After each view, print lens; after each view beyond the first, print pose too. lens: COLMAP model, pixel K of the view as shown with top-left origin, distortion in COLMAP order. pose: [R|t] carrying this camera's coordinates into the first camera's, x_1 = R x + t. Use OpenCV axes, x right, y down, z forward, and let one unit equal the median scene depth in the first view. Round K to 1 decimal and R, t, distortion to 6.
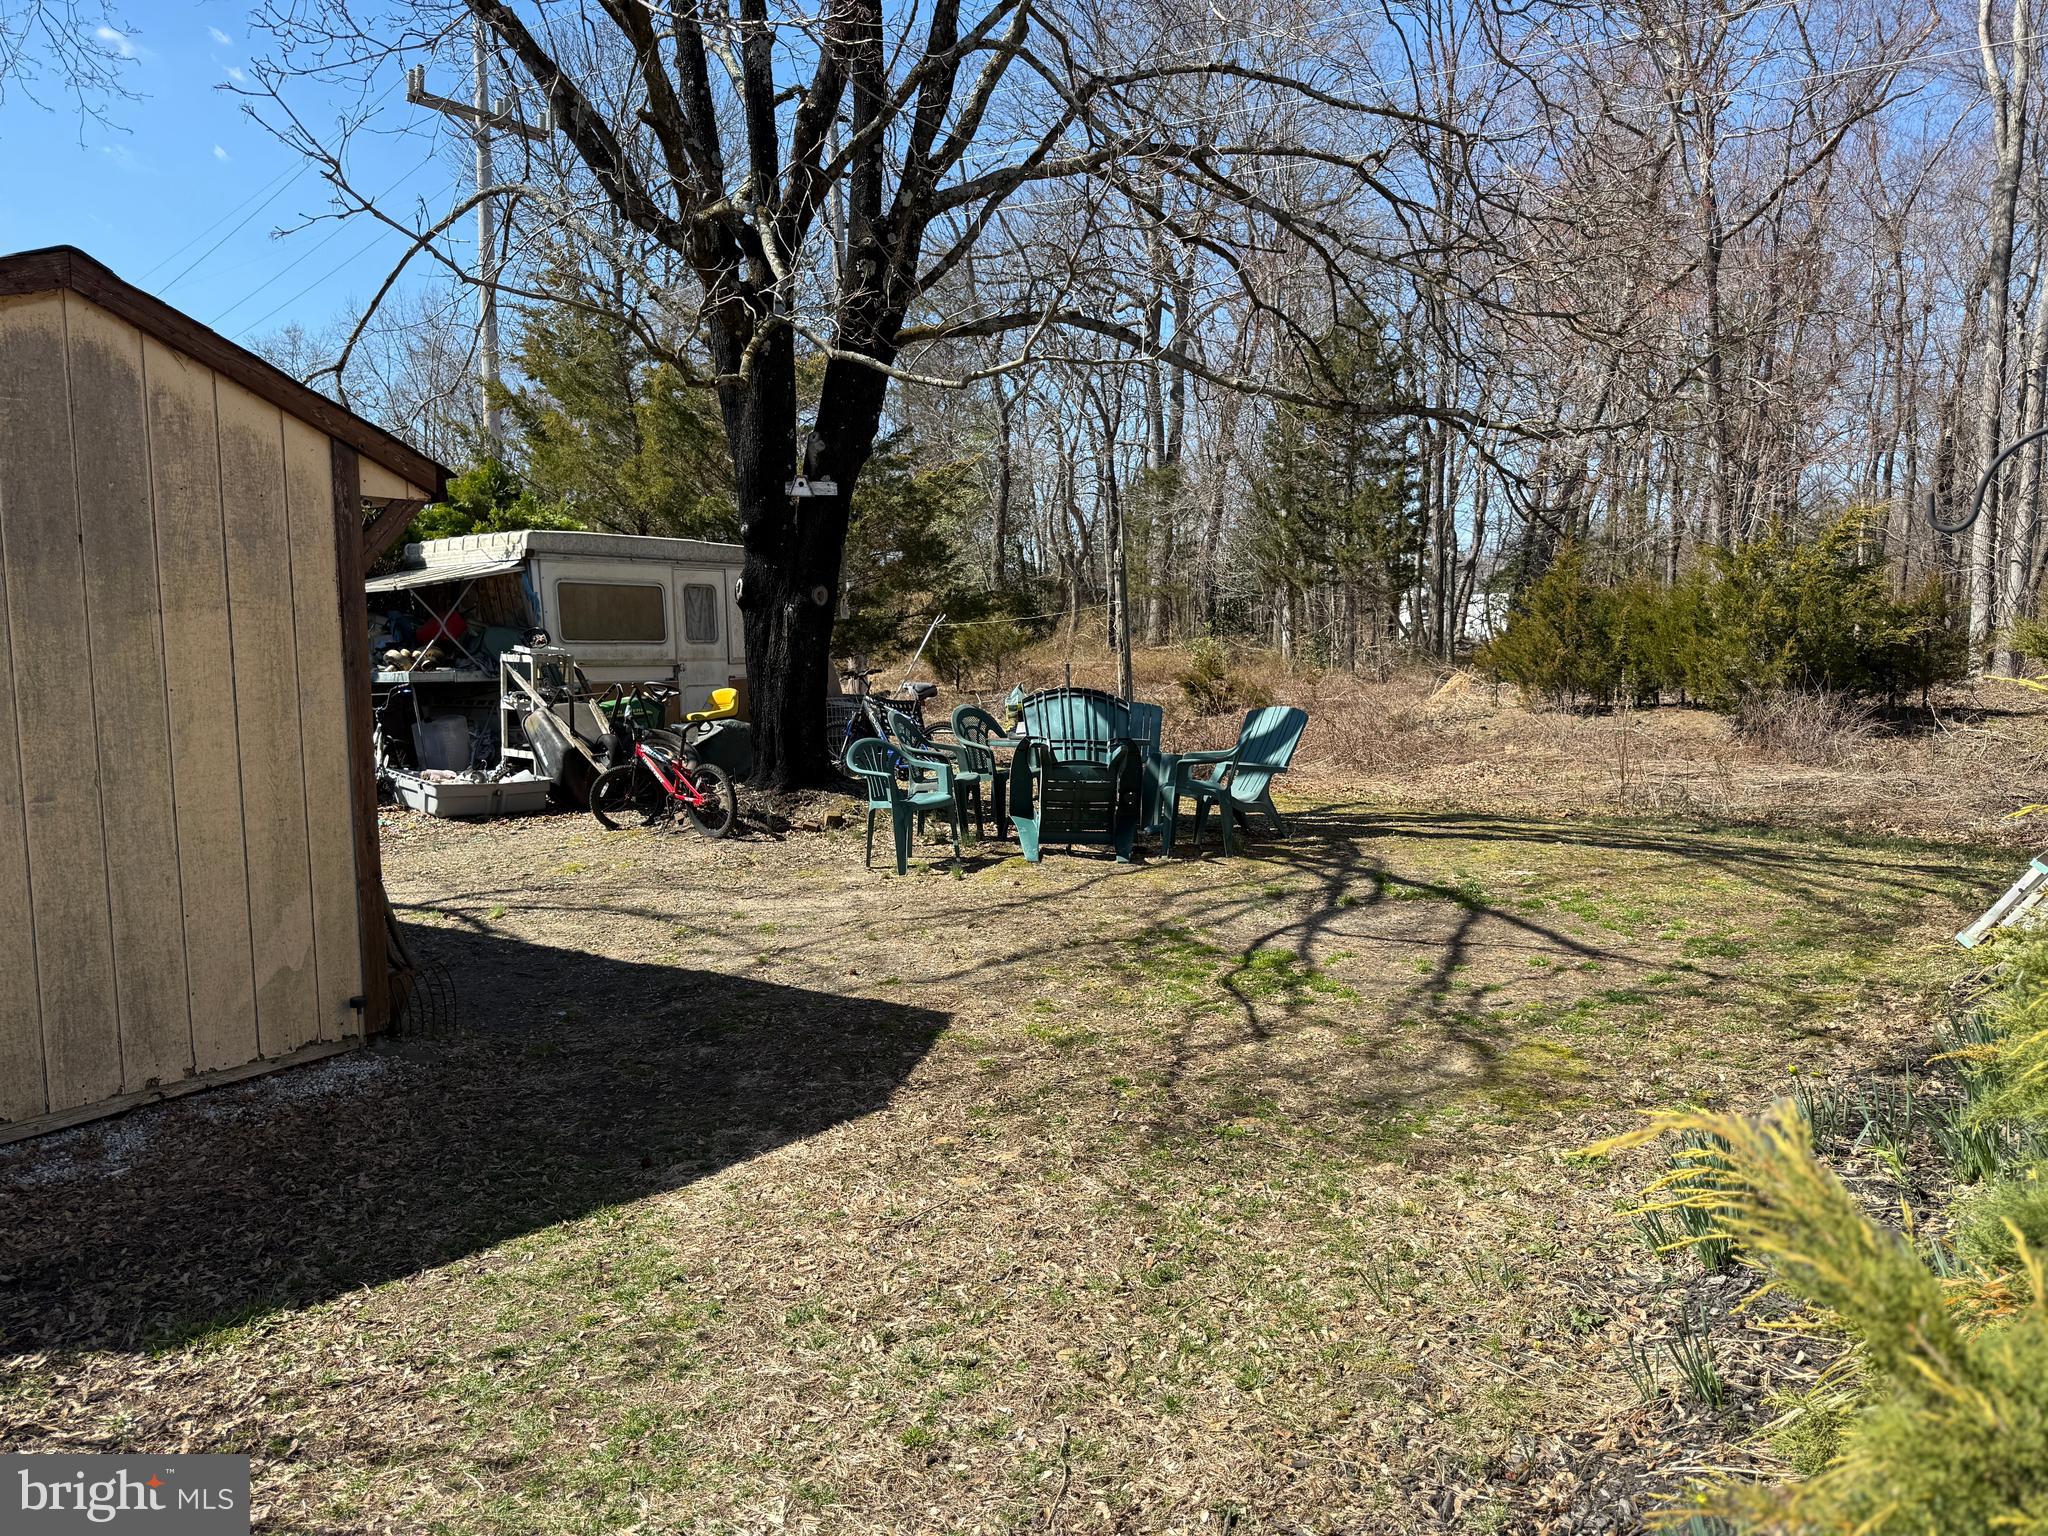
lens RADIAL K [[1426.3, 0, 1032.4], [0, 1426.3, 780.5], [0, 0, 1]] dist [0.122984, -0.194402]
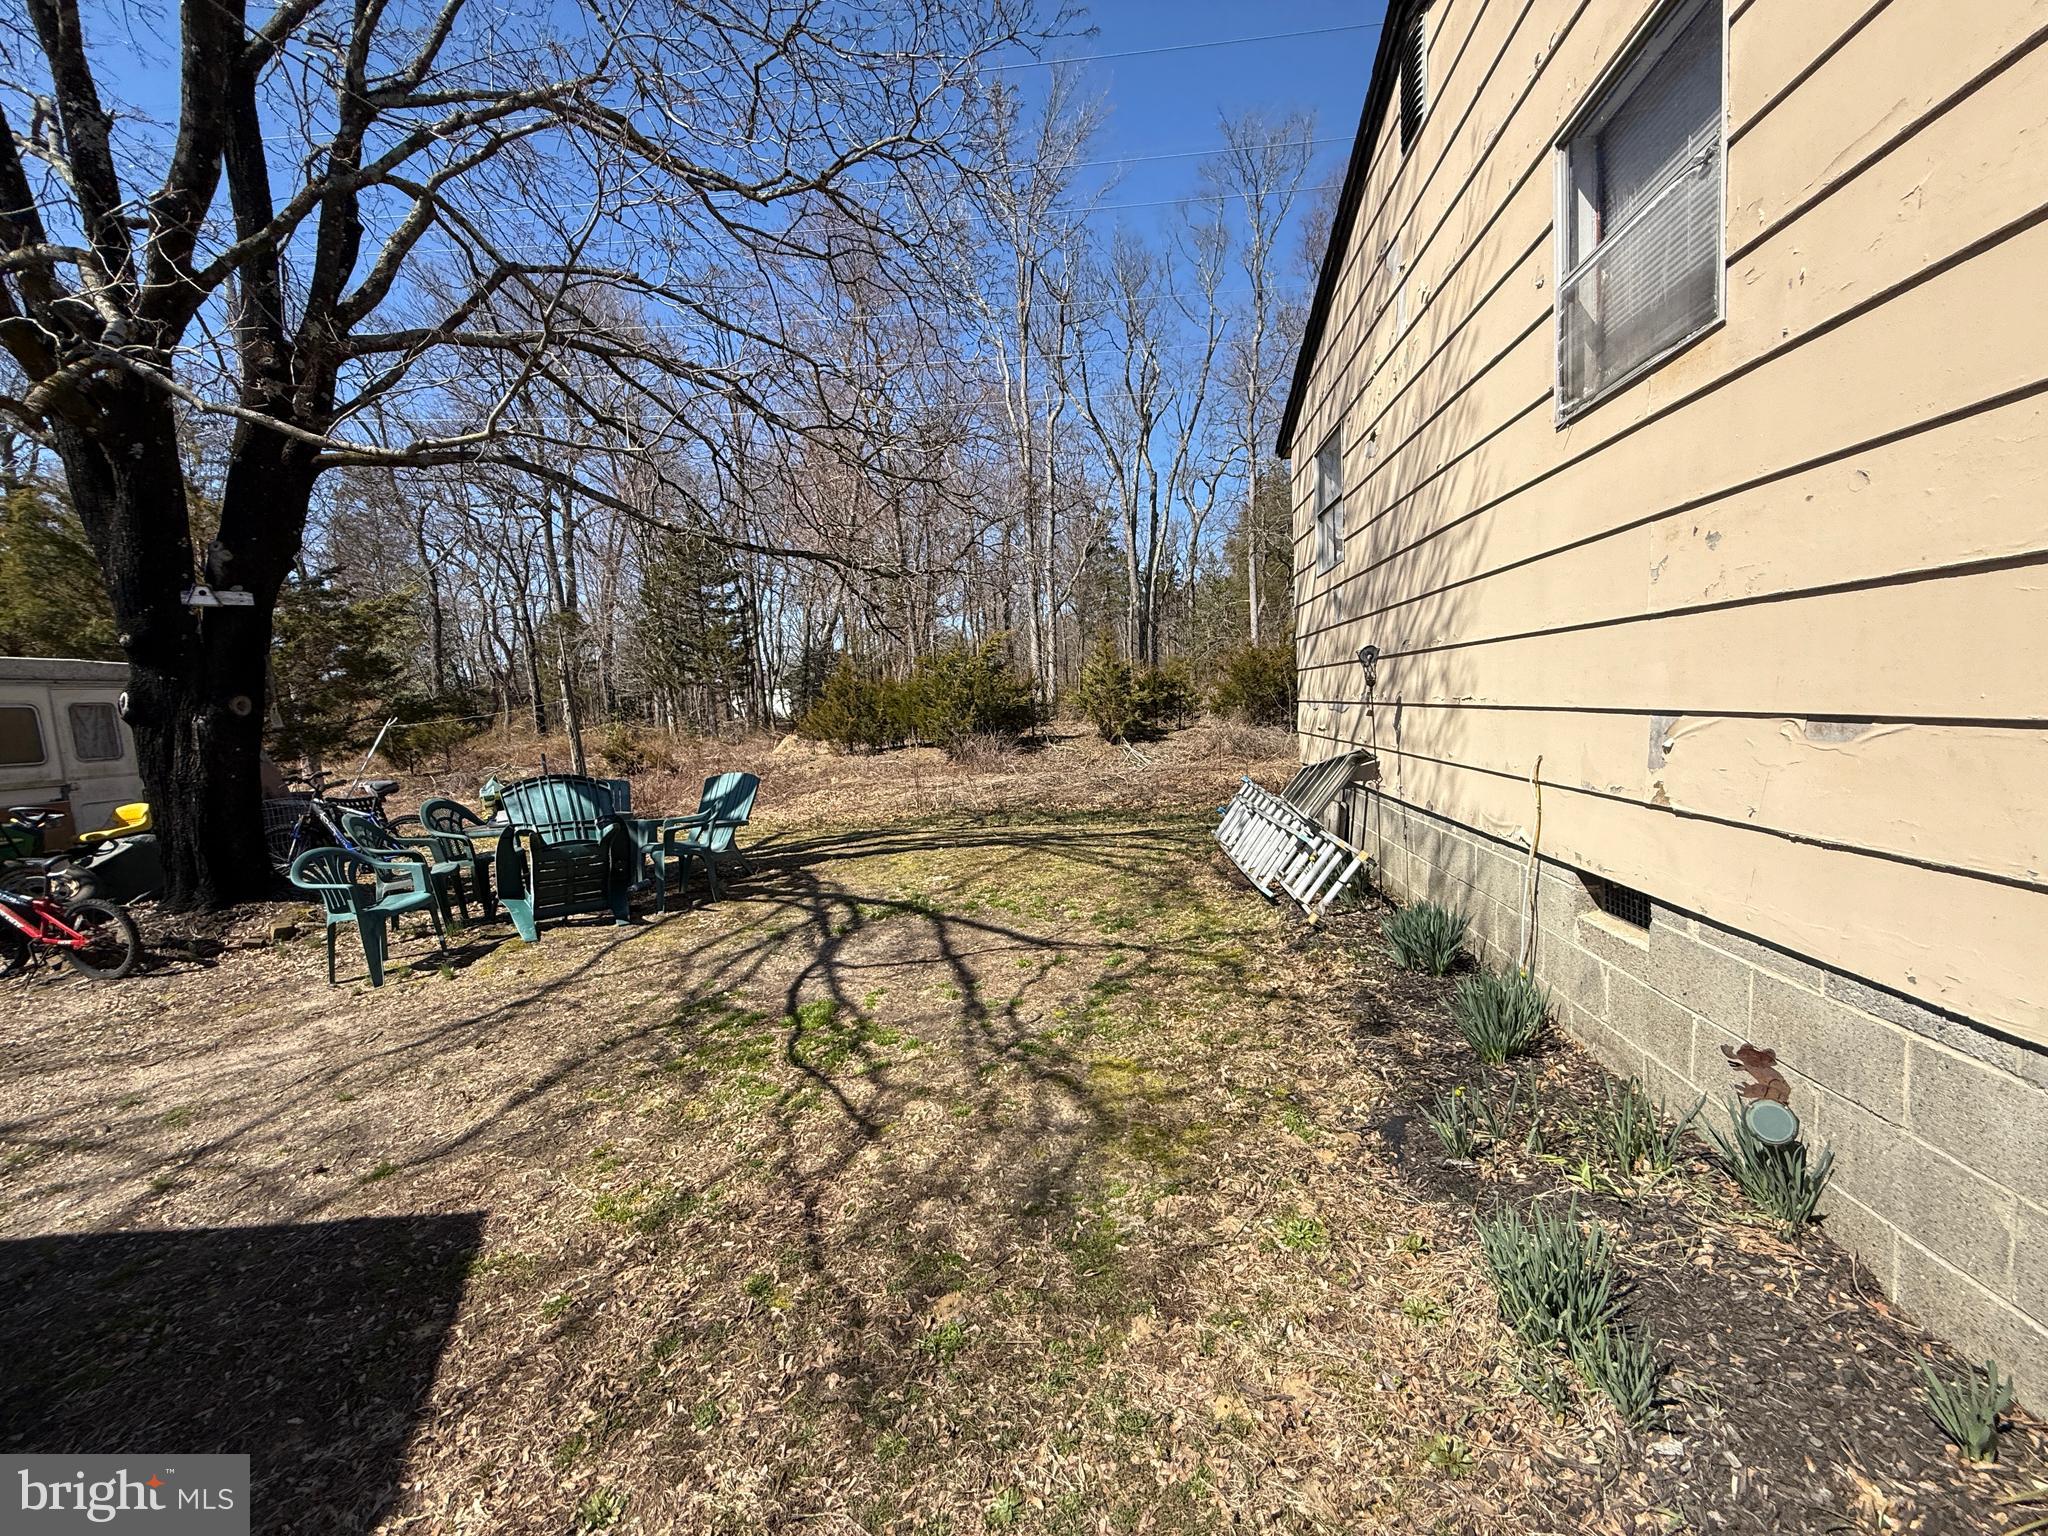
lens RADIAL K [[816.7, 0, 1017.6], [0, 816.7, 768.1], [0, 0, 1]] dist [0.001822, -0.000202]
pose [[0.828586, -0.092721, 0.552131, -0.022349], [0.110933, 0.993828, 0.000418, -0.030237], [-0.548762, 0.060904, 0.833757, 0.263635]]
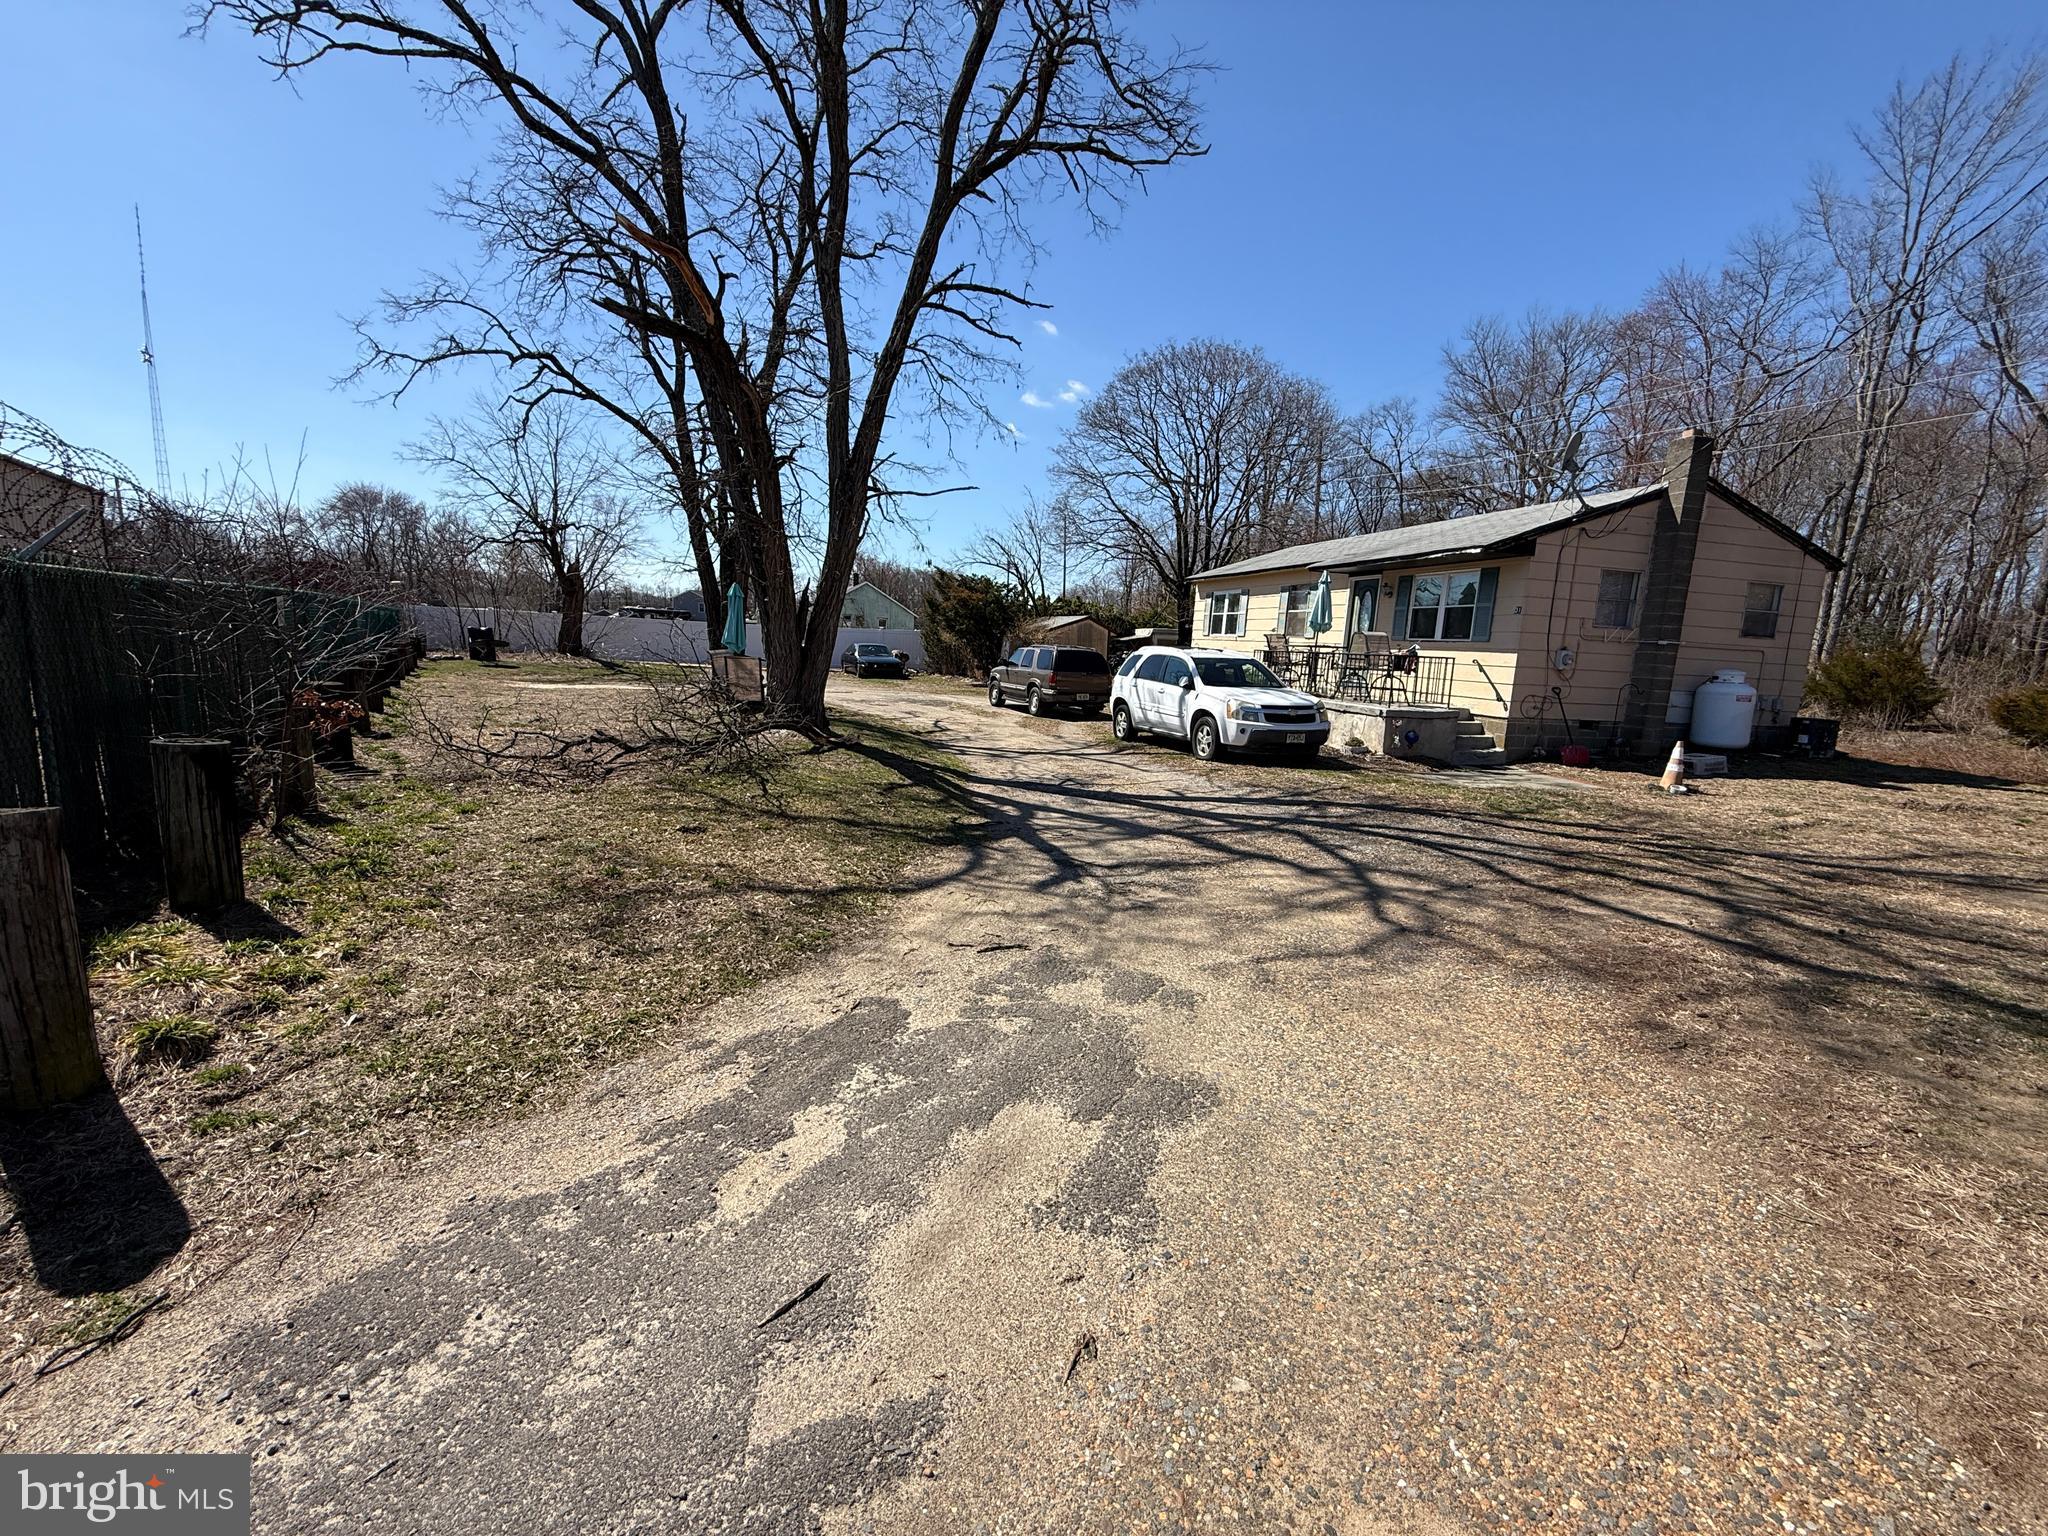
lens RADIAL K [[816.7, 0, 1017.6], [0, 816.7, 768.1], [0, 0, 1]] dist [0.001822, -0.000202]
pose [[0.821790, 0.132618, -0.554142, 1.260627], [-0.108915, 0.991165, 0.075687, 0.200254], [0.559284, -0.001844, 0.828974, -2.257071]]
